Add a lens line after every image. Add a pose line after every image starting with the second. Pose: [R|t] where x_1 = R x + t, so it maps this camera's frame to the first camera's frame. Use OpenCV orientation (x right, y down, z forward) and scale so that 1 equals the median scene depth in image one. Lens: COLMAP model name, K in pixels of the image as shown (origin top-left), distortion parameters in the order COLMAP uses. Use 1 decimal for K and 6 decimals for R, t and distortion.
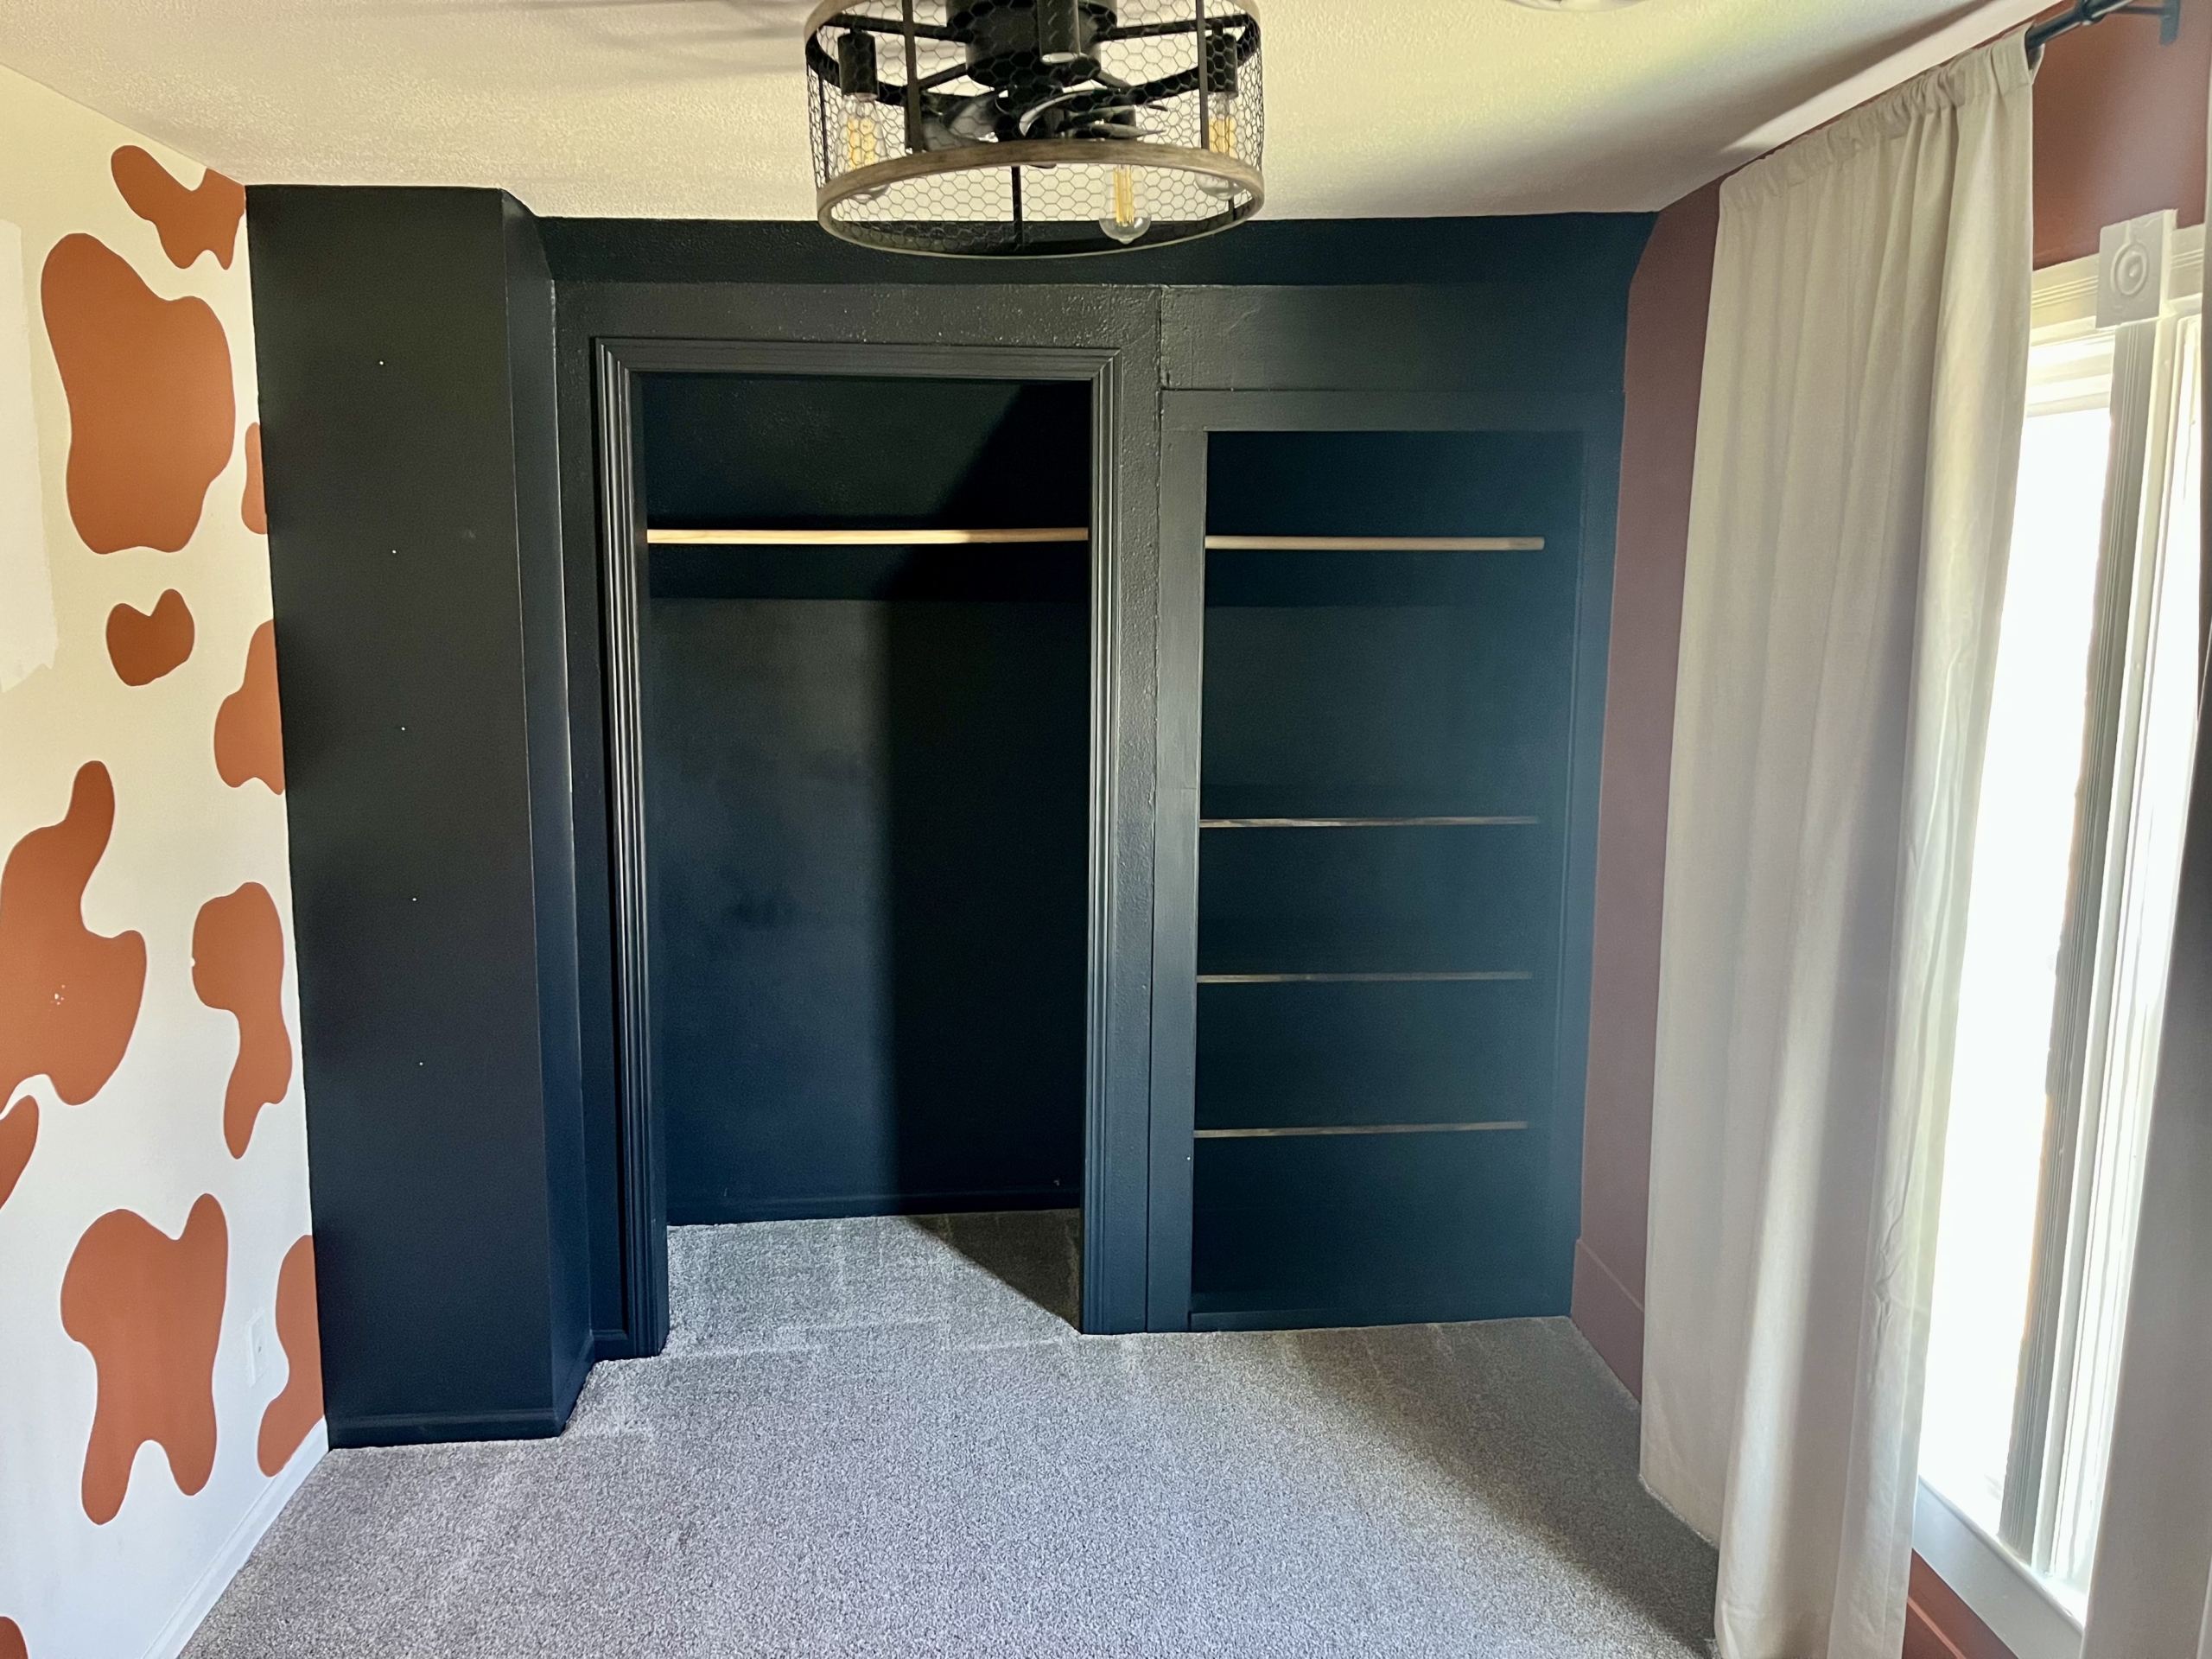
lens RADIAL K [[1675.0, 0, 1106.0], [0, 1675.0, 829.5], [0, 0, 1]] dist [0.059070, -0.041524]
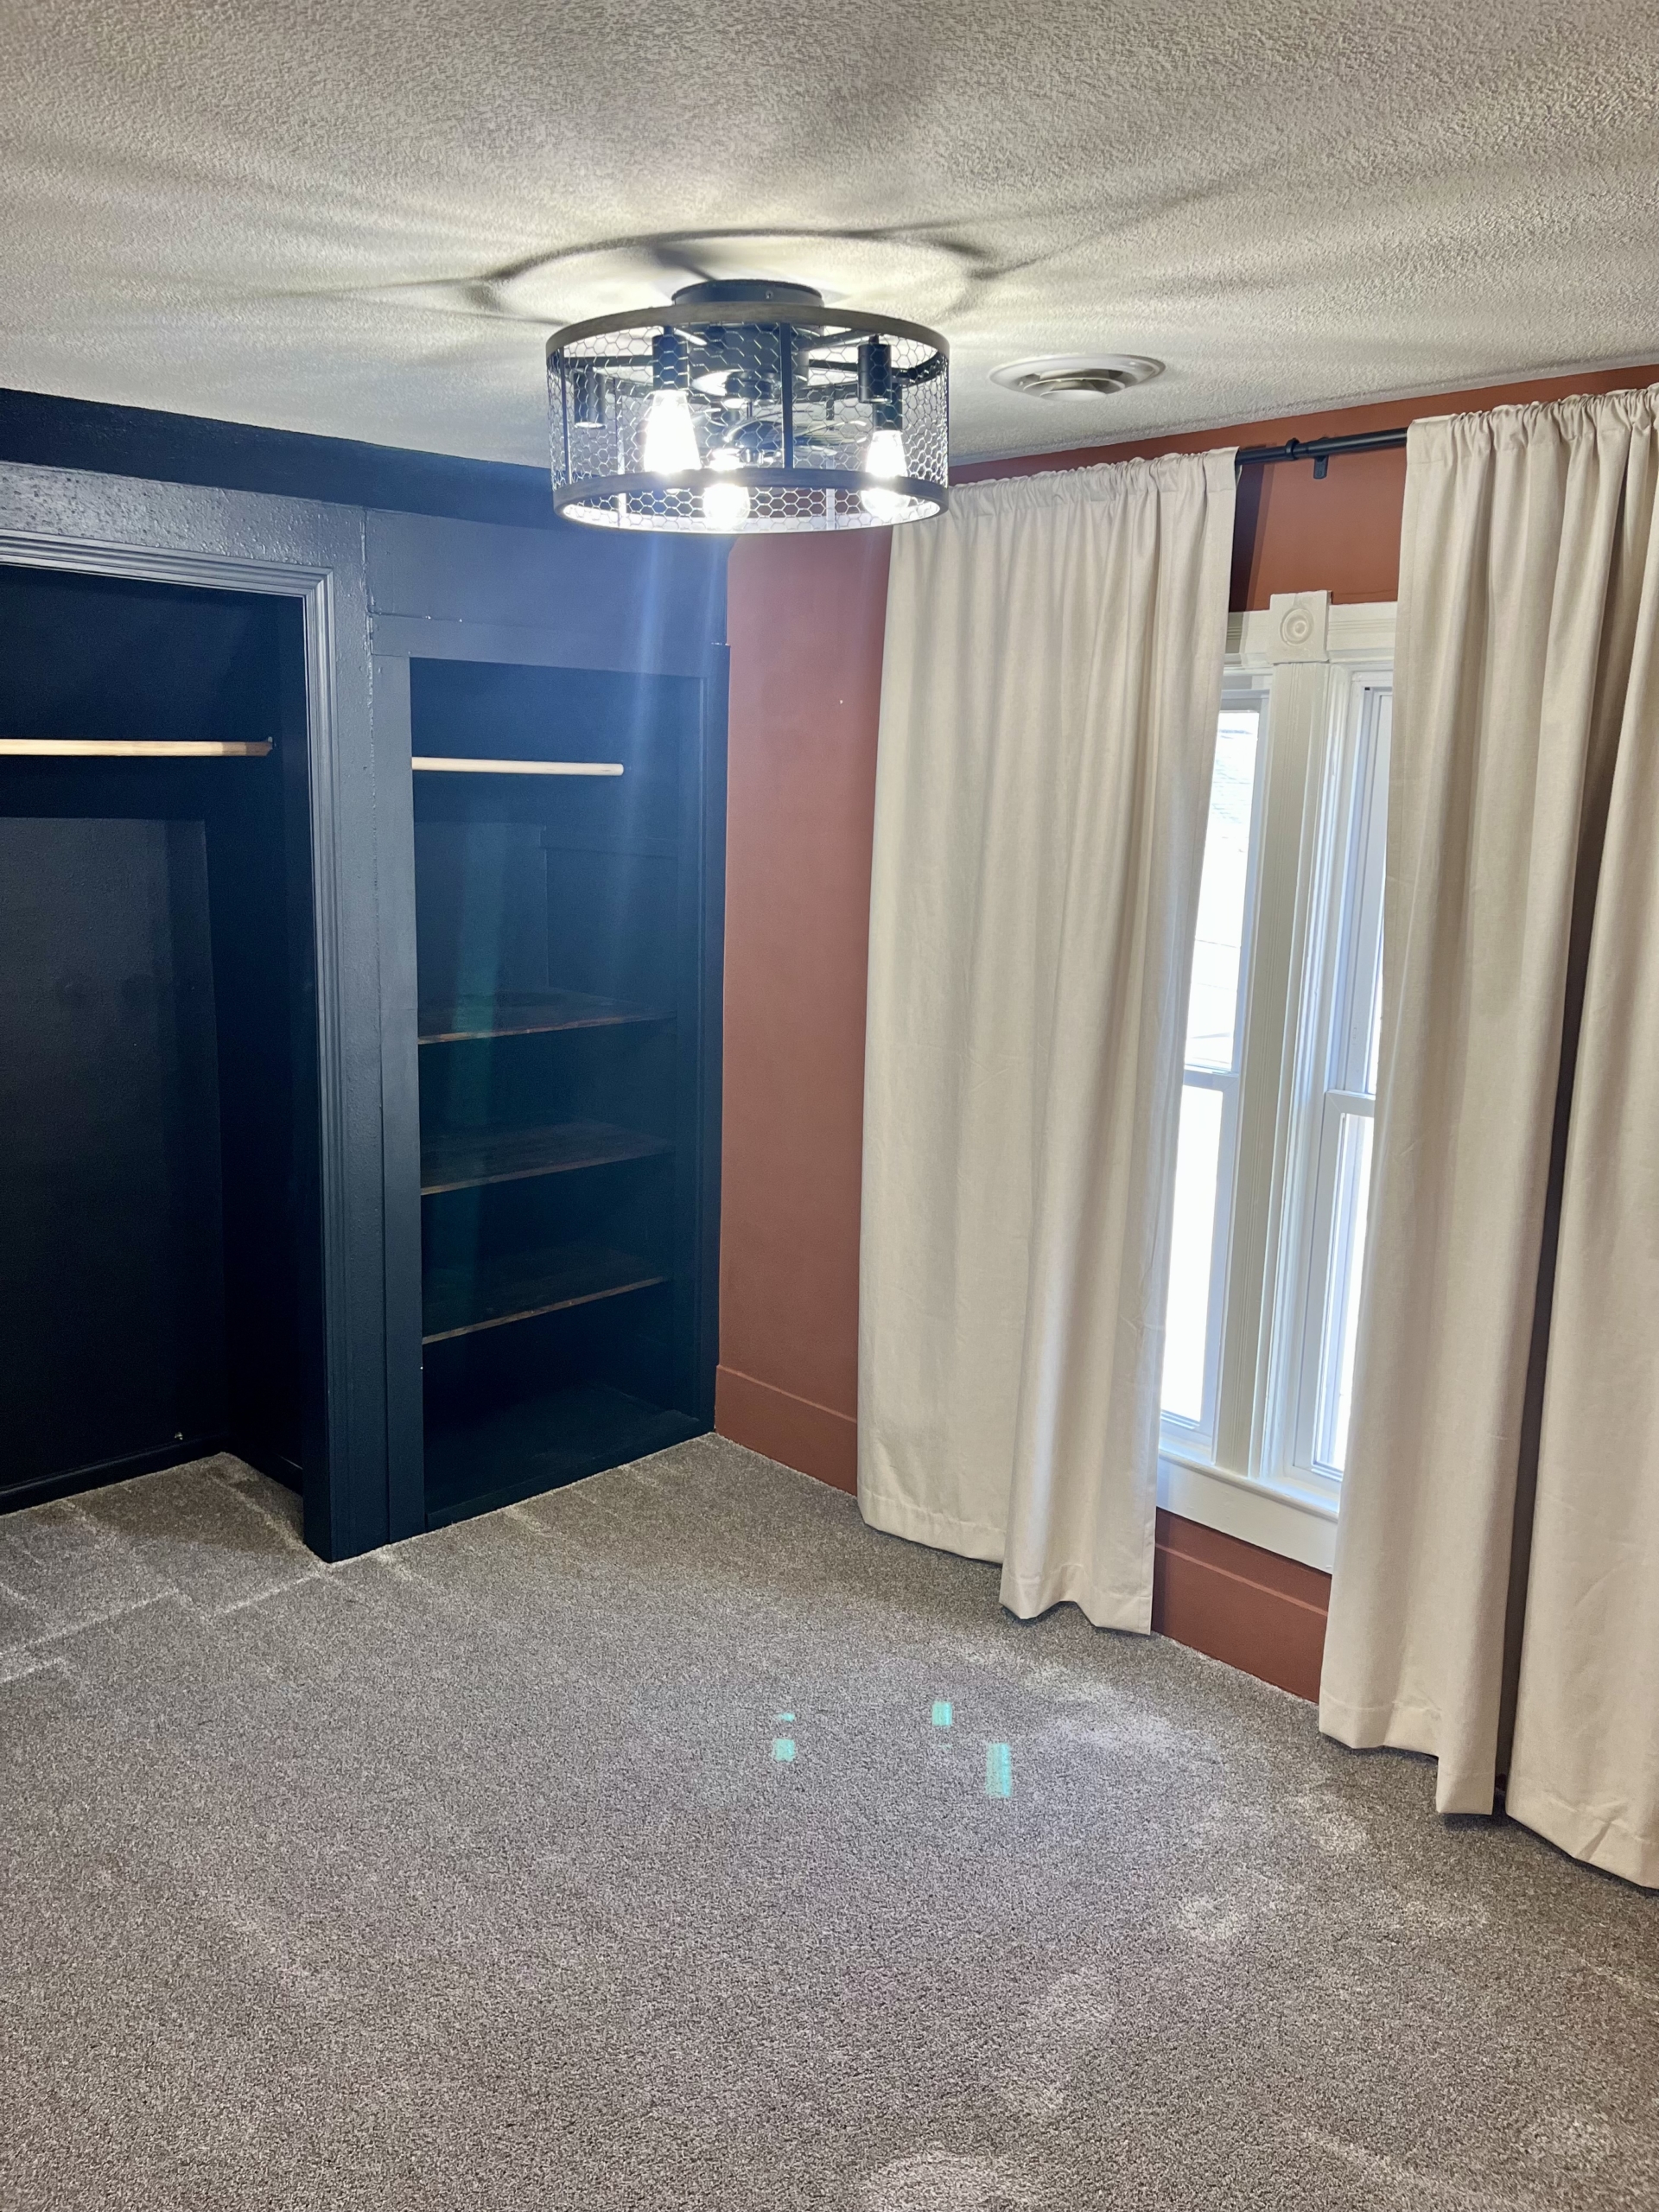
lens RADIAL K [[1675.0, 0, 829.5], [0, 1675.0, 1106.0], [0, 0, 1]] dist [0.059070, -0.041524]
pose [[0.763891, -0.105982, 0.636584, -0.418608], [0.072426, 0.994270, 0.078622, -0.026602], [-0.641269, -0.013954, 0.767189, 0.054385]]
